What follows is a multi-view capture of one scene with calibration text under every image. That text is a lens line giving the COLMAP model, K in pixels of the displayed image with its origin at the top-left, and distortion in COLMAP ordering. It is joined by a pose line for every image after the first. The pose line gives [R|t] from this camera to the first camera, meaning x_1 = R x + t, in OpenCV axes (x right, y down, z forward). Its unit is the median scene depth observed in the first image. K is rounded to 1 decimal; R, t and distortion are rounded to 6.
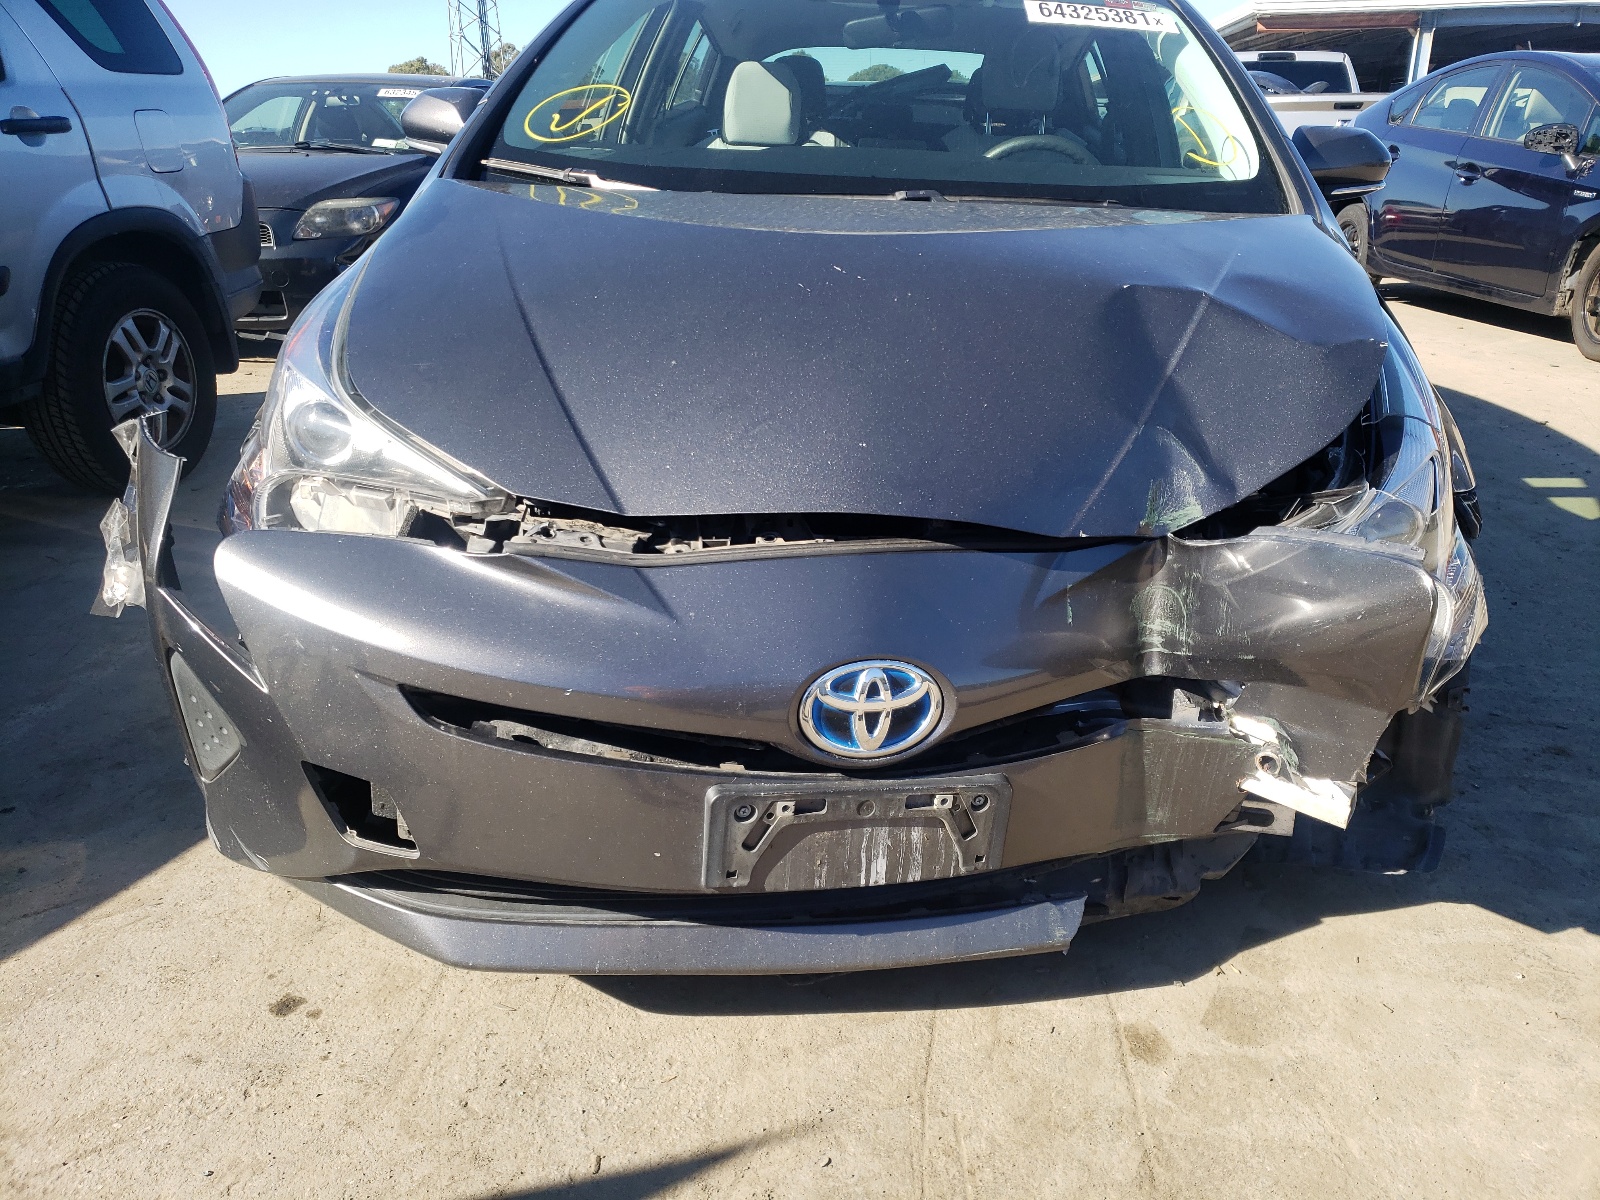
lens RADIAL K [[1319.9, 0, 800.0], [0, 1319.9, 600.0], [0, 0, 1]] dist [-0.010000, -0.006133]
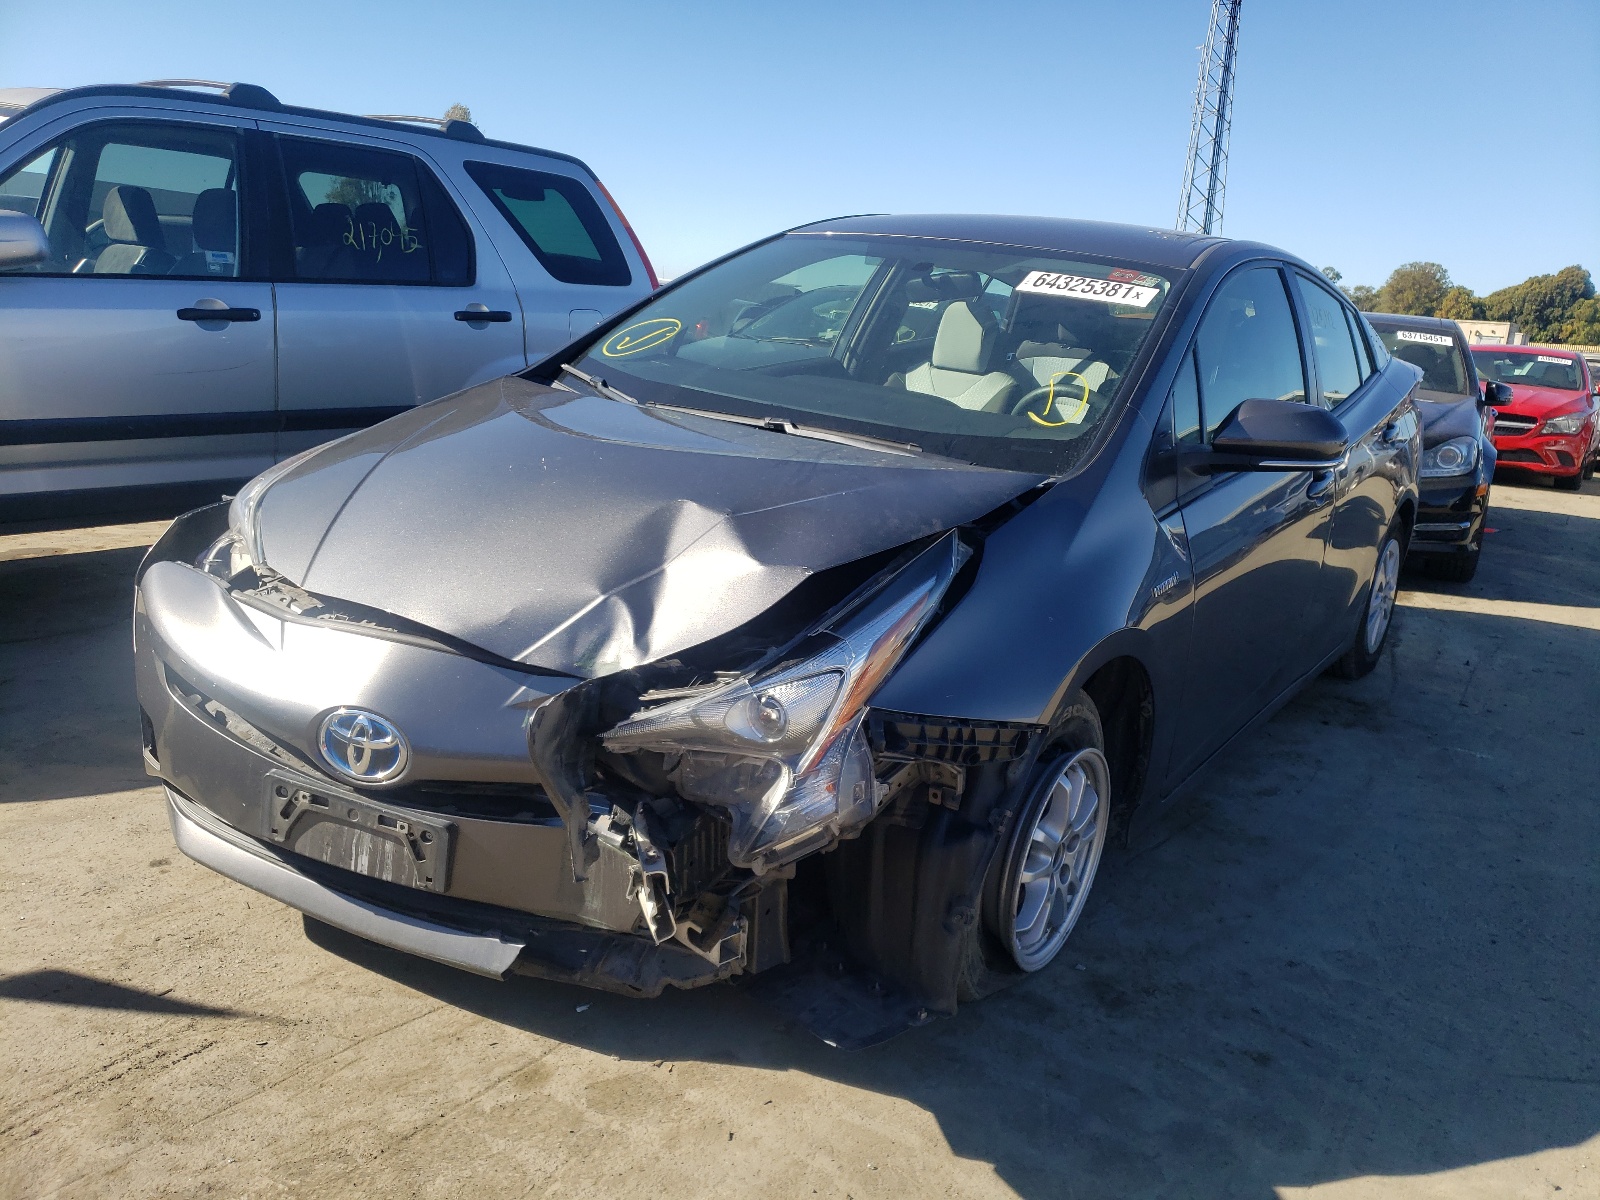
lens RADIAL K [[1290.9, 0, 800.0], [0, 1290.9, 600.0], [0, 0, 1]] dist [0.005317, -0.070441]
pose [[0.839979, 0.173258, -0.514215, 1.108708], [-0.240958, 0.968193, -0.067389, -0.089651], [0.486184, 0.180510, 0.855010, -0.015519]]
